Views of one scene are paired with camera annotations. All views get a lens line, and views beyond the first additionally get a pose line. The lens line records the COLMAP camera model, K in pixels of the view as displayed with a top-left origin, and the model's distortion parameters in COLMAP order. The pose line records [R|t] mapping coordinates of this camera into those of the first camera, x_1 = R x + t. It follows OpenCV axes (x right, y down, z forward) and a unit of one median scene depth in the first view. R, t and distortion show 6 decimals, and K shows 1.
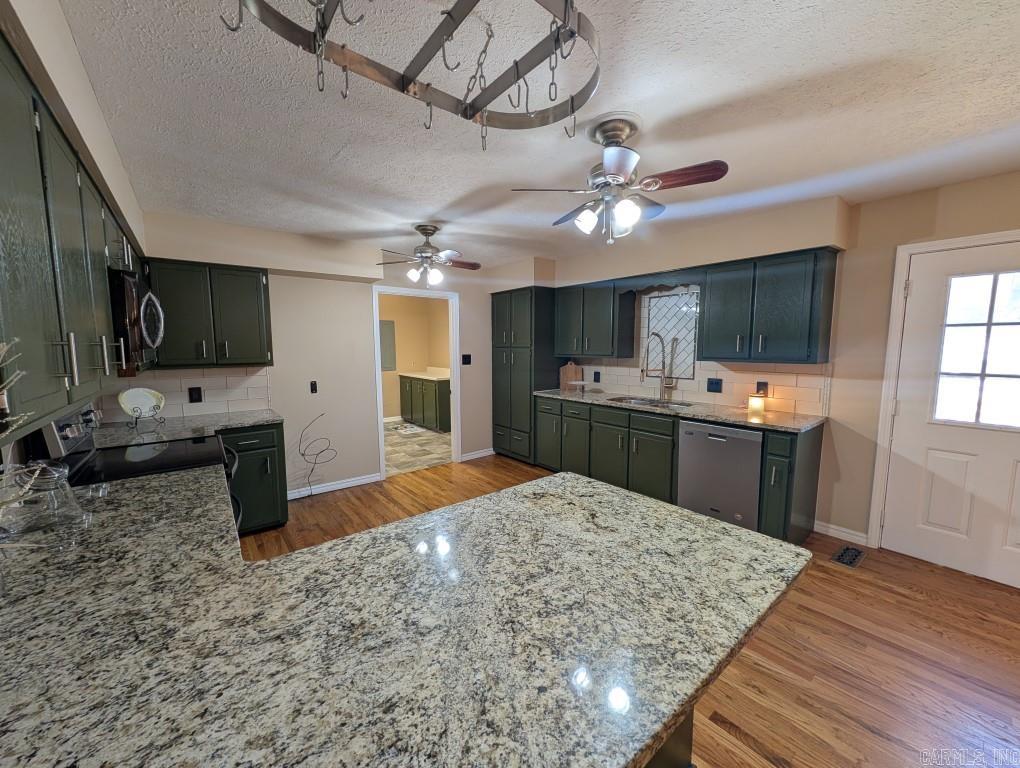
lens RADIAL K [[392.3, 0, 510.0], [0, 392.3, 384.0], [0, 0, 1]] dist [-0.000302, -0.000005]
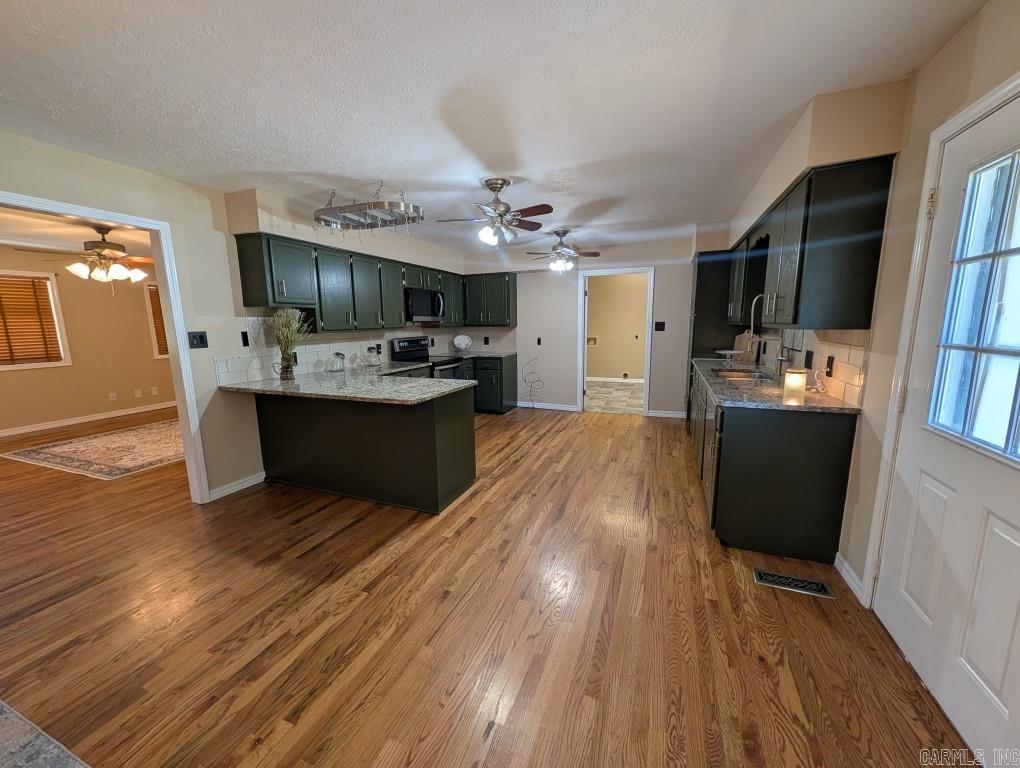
lens RADIAL K [[392.3, 0, 510.0], [0, 392.3, 384.0], [0, 0, 1]] dist [-0.000302, -0.000005]
pose [[0.492626, 0.137374, -0.859330, 1.055770], [-0.078424, 0.990452, 0.113377, 0.010735], [0.866700, 0.011540, 0.498696, 0.123815]]
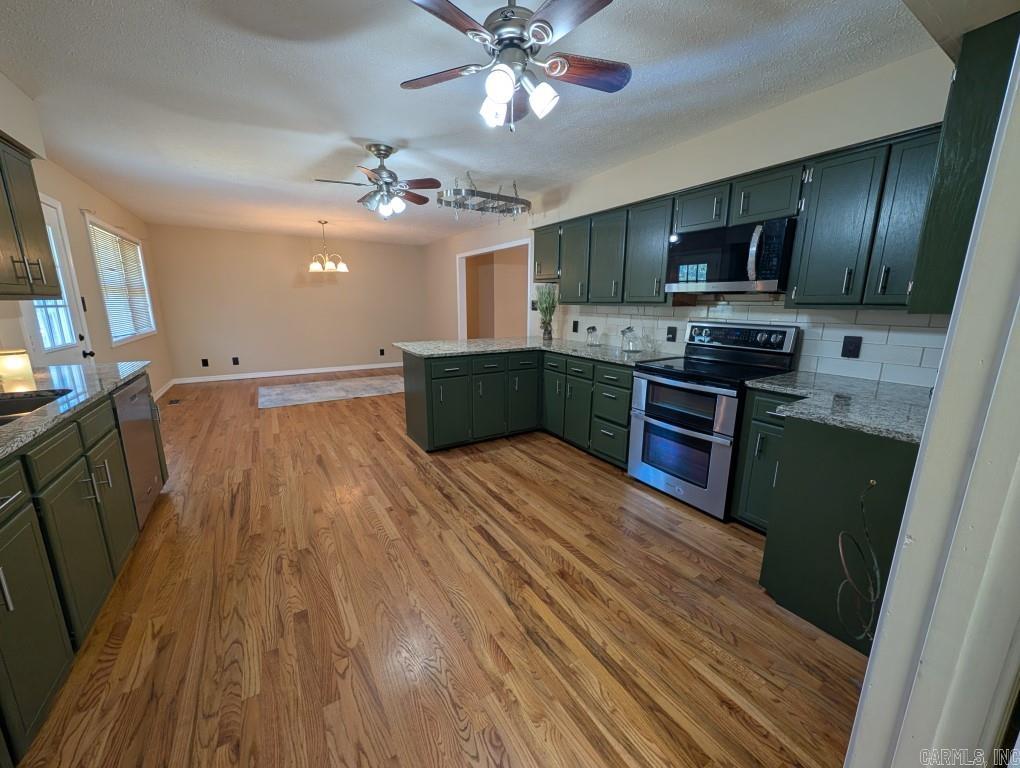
lens RADIAL K [[392.3, 0, 510.0], [0, 392.3, 384.0], [0, 0, 1]] dist [-0.000302, -0.000005]
pose [[-0.992462, -0.025390, 0.119894, -0.280014], [0.012484, 0.952269, 0.305006, -0.113171], [-0.121915, 0.304203, -0.944774, 1.578940]]
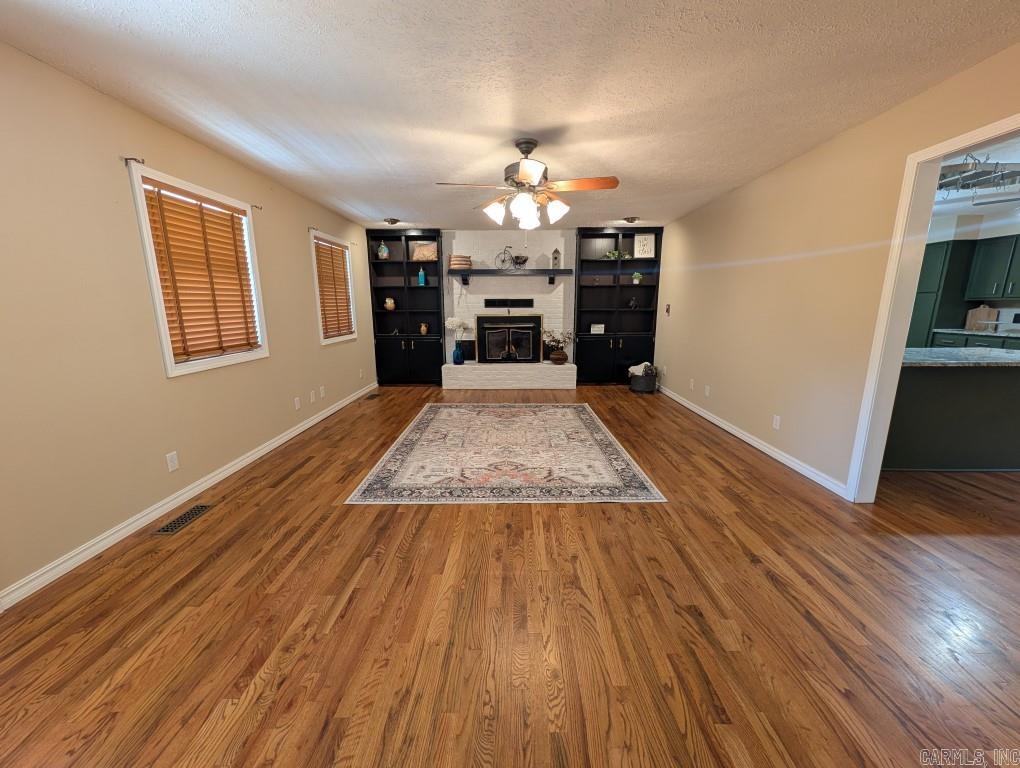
lens RADIAL K [[392.3, 0, 510.0], [0, 392.3, 384.0], [0, 0, 1]] dist [-0.000302, -0.000005]
pose [[0.769074, 0.128197, -0.626171, -0.248902], [-0.065049, 0.990291, 0.122850, 0.185457], [0.635841, -0.053749, 0.769946, -1.177296]]
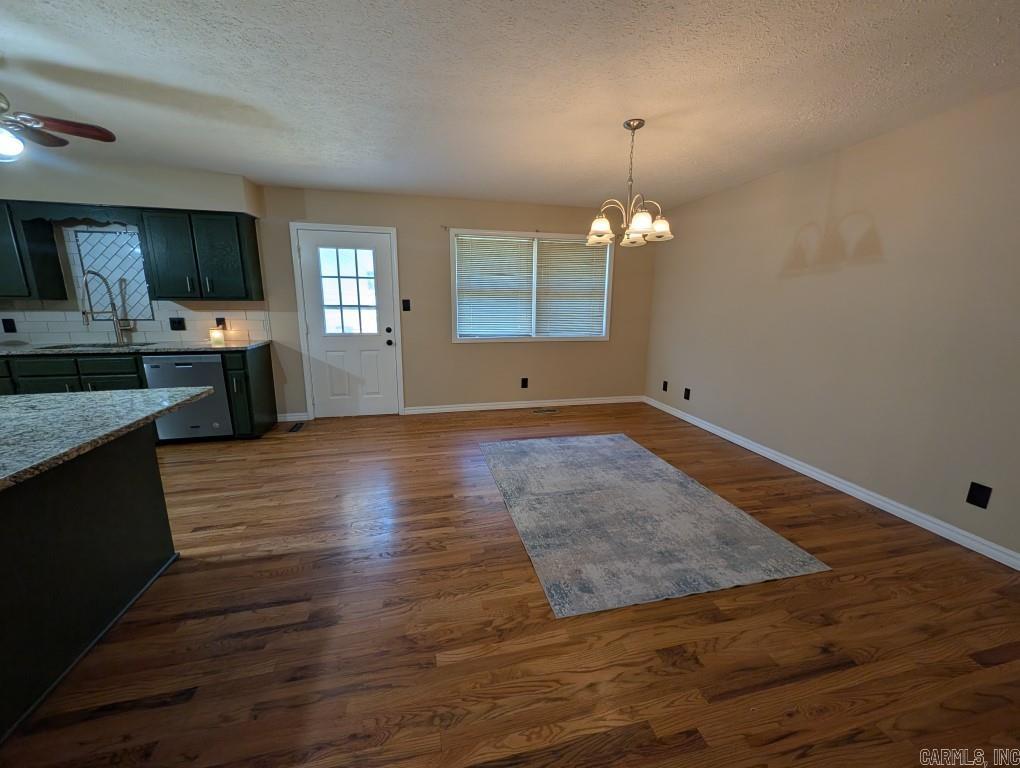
lens RADIAL K [[392.3, 0, 510.0], [0, 392.3, 384.0], [0, 0, 1]] dist [-0.000302, -0.000005]
pose [[0.432229, -0.180021, 0.883612, -0.091831], [0.081880, 0.983658, 0.160351, 0.081325], [-0.898039, 0.003042, 0.439906, -0.378177]]
